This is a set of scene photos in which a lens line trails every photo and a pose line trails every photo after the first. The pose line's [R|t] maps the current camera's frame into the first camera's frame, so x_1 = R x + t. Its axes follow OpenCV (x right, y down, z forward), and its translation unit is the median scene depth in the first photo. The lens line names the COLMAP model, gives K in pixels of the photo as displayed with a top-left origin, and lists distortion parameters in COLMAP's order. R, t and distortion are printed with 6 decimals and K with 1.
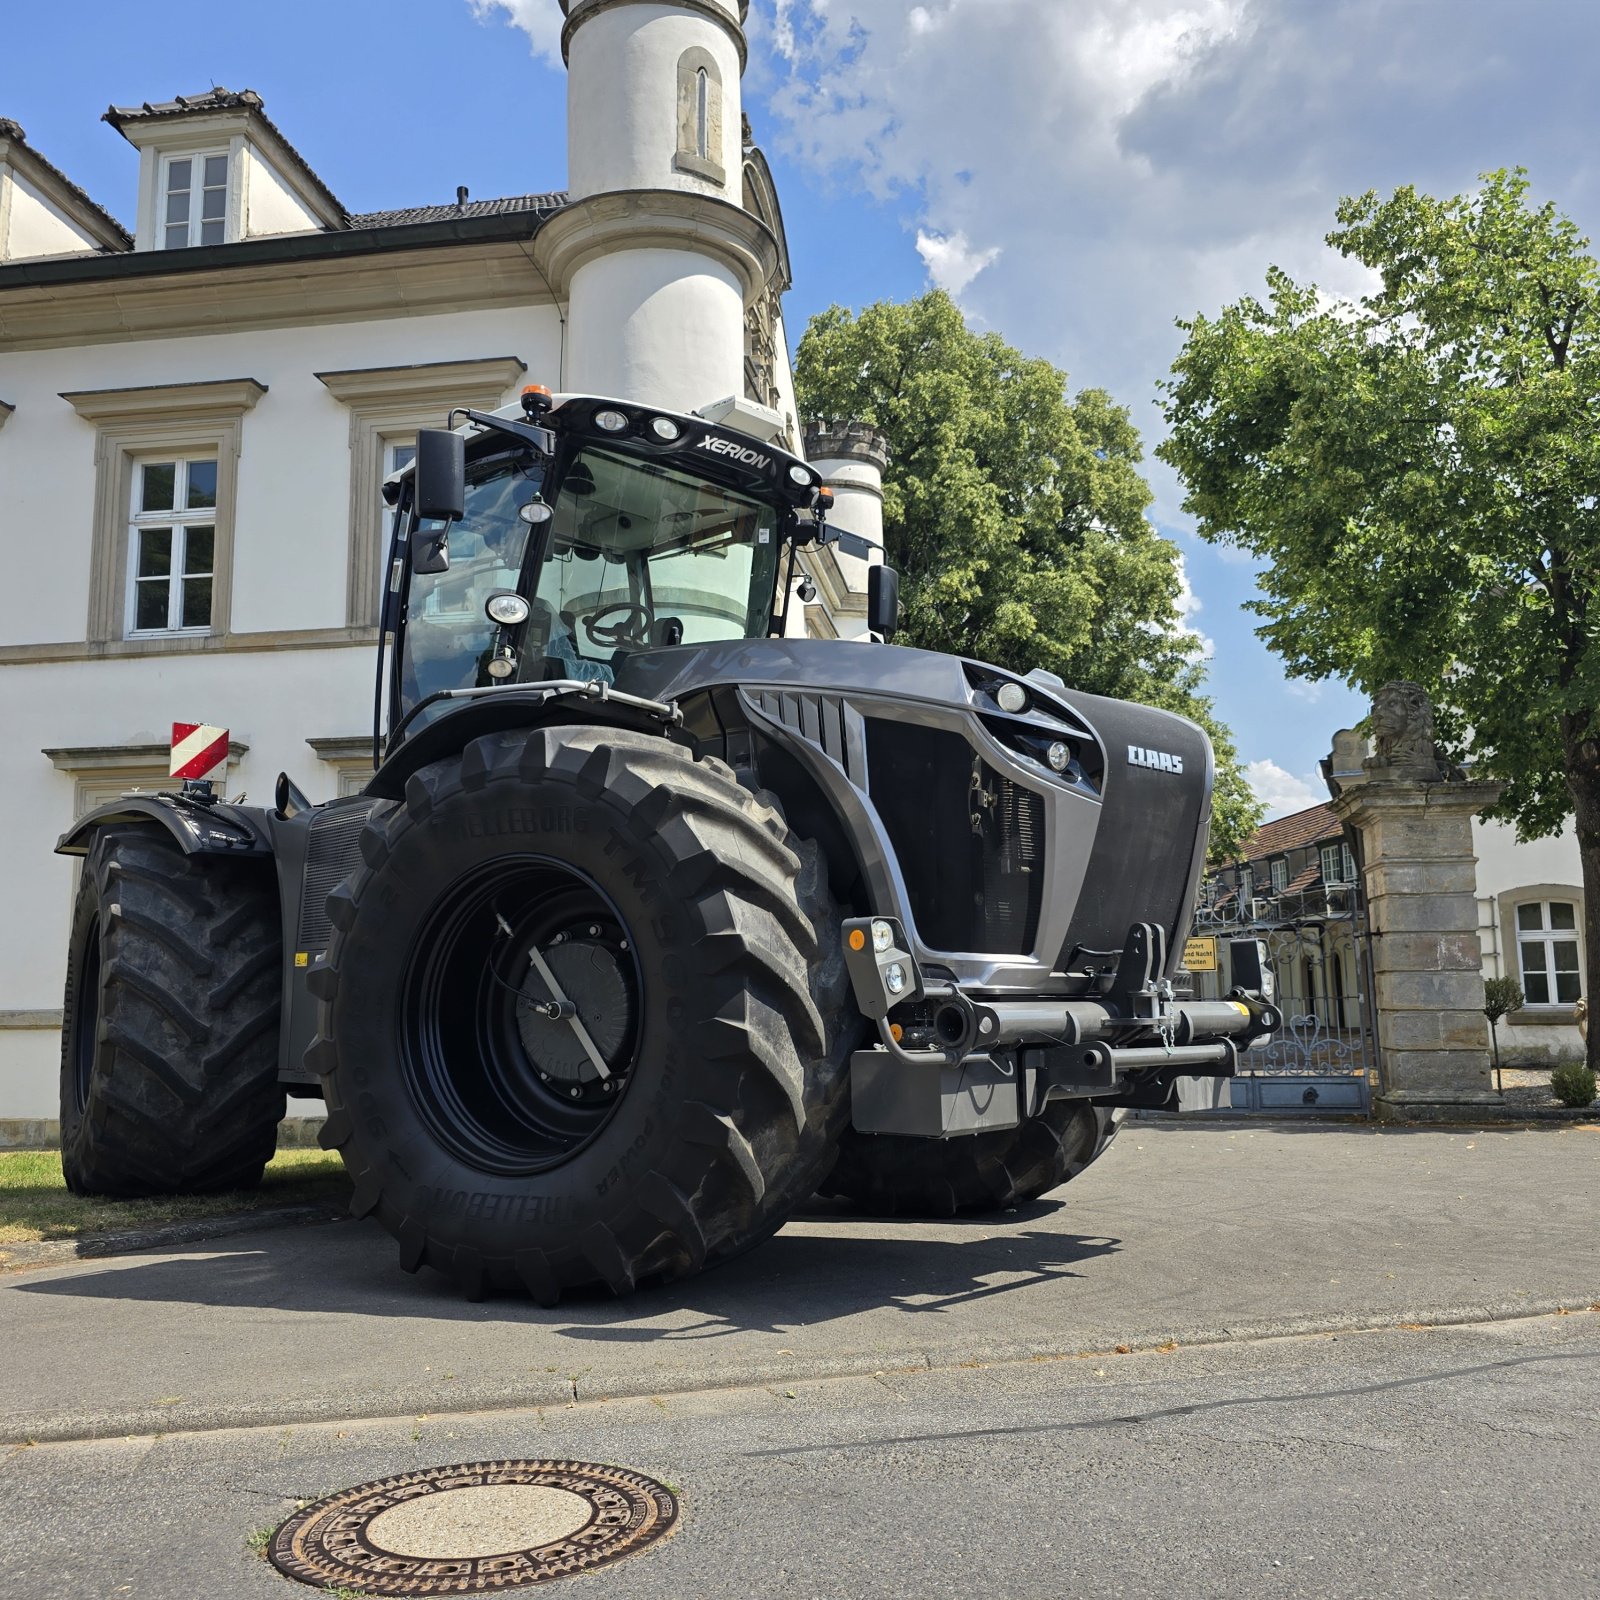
lens RADIAL K [[1447.1, 0, 793.4], [0, 1447.1, 816.7], [0, 0, 1]] dist [0.062414, -0.017243]
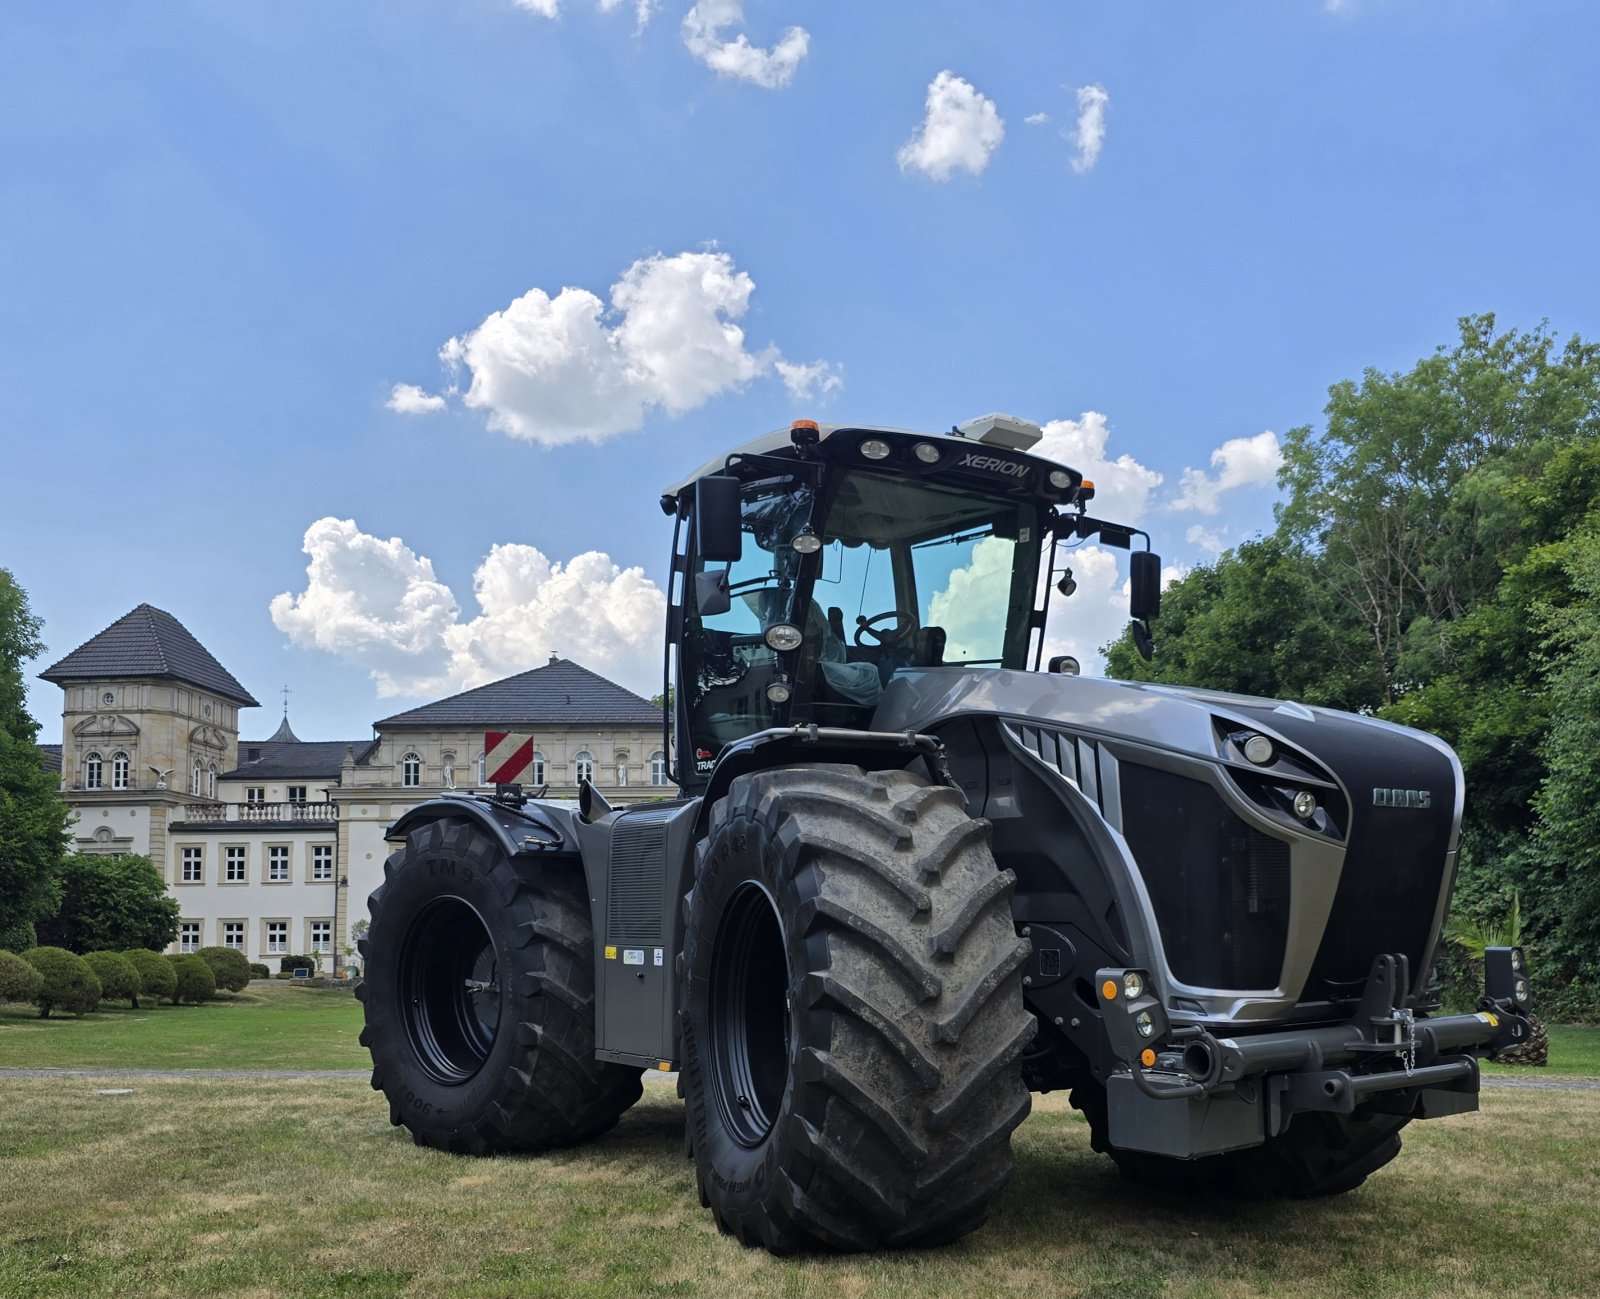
lens RADIAL K [[1526.6, 0, 851.4], [0, 1526.6, 861.3], [0, 0, 1]] dist [0.116320, -0.223522]
pose [[0.990163, -0.010138, -0.139548, 0.008630], [0.025284, 0.993916, 0.107198, -0.097251], [0.137613, -0.109672, 0.984396, -0.122096]]
